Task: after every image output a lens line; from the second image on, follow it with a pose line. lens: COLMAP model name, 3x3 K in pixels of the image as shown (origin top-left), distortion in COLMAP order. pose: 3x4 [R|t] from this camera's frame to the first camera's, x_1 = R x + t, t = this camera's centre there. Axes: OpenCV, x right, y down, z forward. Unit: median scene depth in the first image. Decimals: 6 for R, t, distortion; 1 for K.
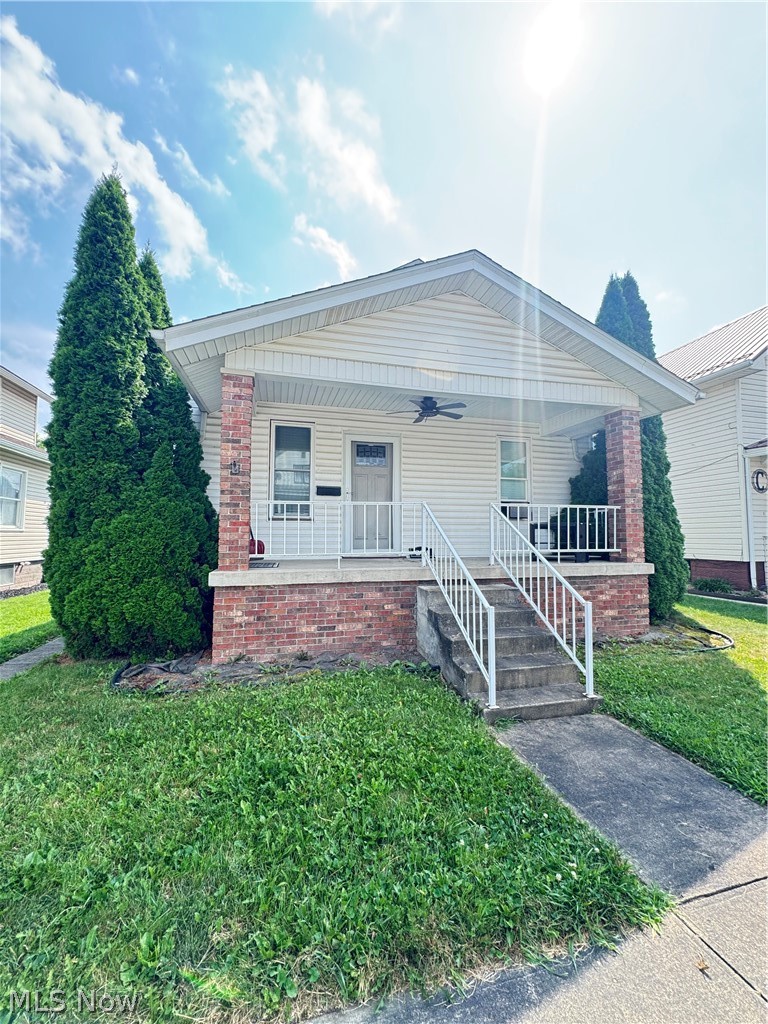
lens RADIAL K [[409.4, 0, 380.8], [0, 409.4, 512.1], [0, 0, 1]] dist [-0.001069, -0.000228]
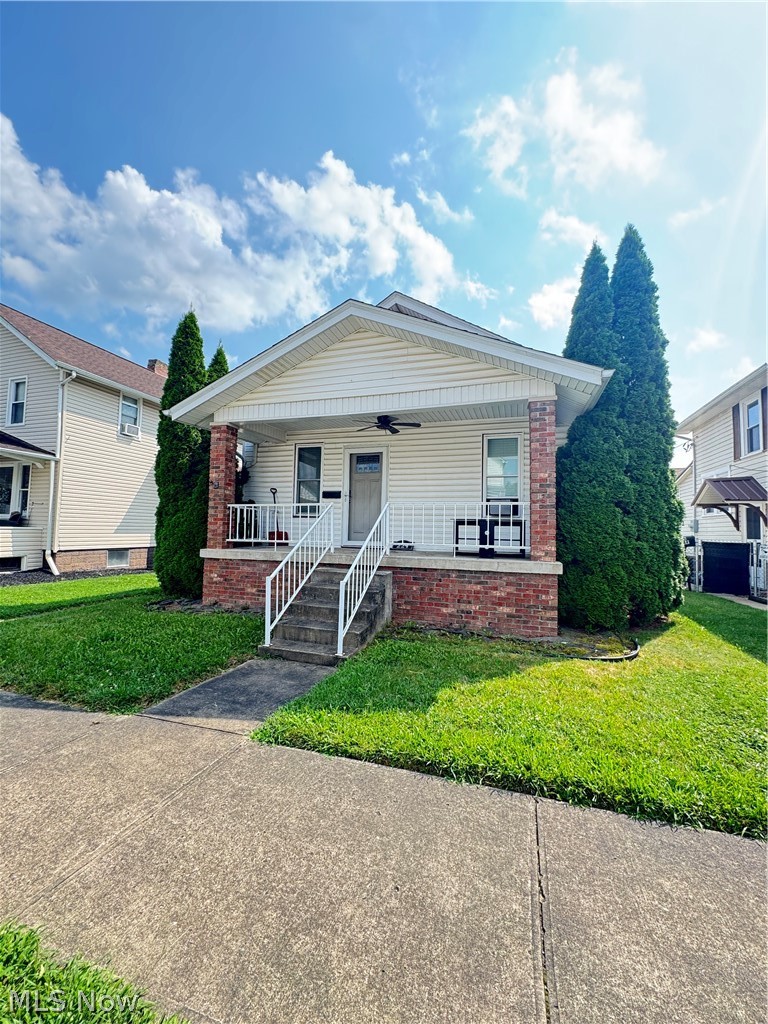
lens RADIAL K [[409.4, 0, 382.8], [0, 409.4, 511.9], [0, 0, 1]] dist [-0.001069, -0.000228]
pose [[0.844422, -0.009345, -0.535597, 0.840391], [0.009991, 0.999949, -0.001695, 0.007221], [0.535586, -0.003920, 0.844472, 0.001915]]
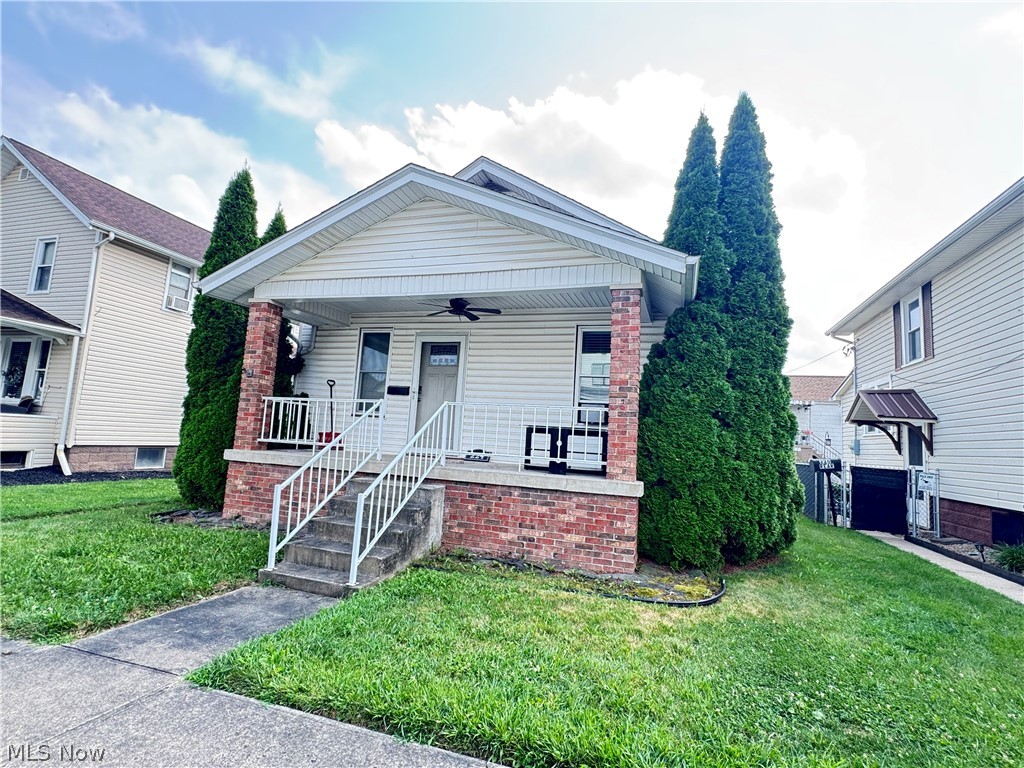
lens RADIAL K [[501.8, 0, 511.5], [0, 501.8, 383.9], [0, 0, 1]] dist [-0.001442, 0.000472]
pose [[0.844834, -0.009237, -0.534949, 0.988381], [-0.030585, 0.997382, -0.065524, 0.009218], [0.534153, 0.071718, 0.842340, 0.069793]]
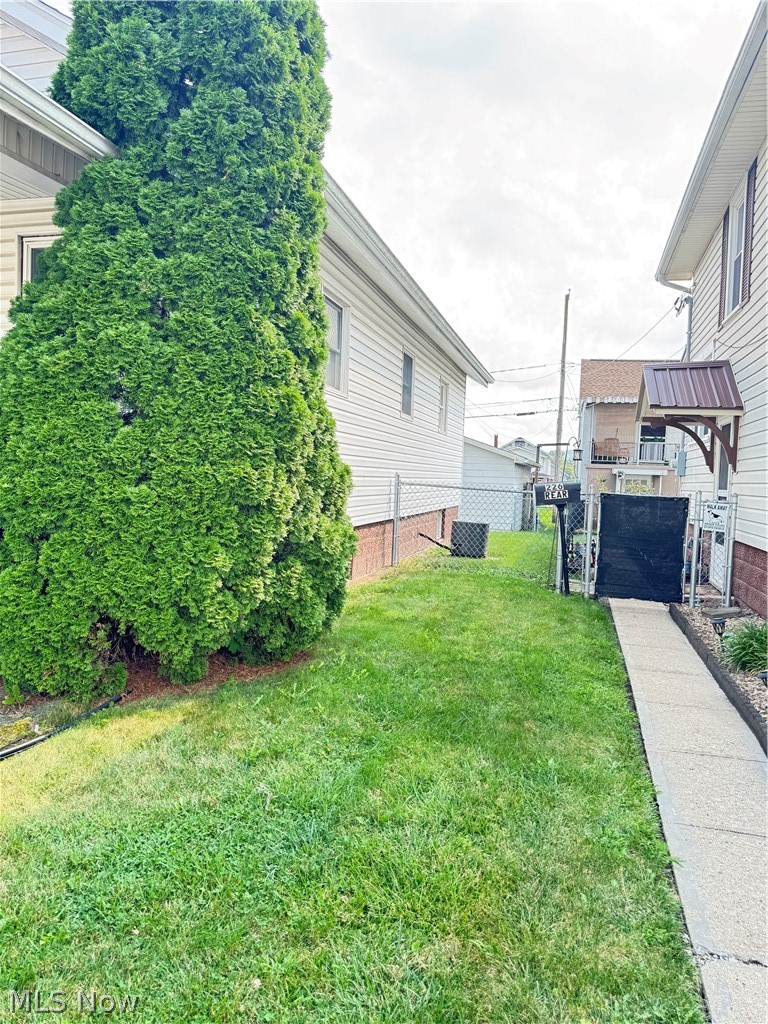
lens RADIAL K [[736.8, 0, 383.0], [0, 736.8, 513.5], [0, 0, 1]] dist [0.036131, 0.000565]
pose [[0.870458, 0.048073, -0.489890, 1.394658], [-0.003567, 0.995810, 0.091382, 0.045597], [0.492230, -0.077796, 0.866982, 0.629605]]
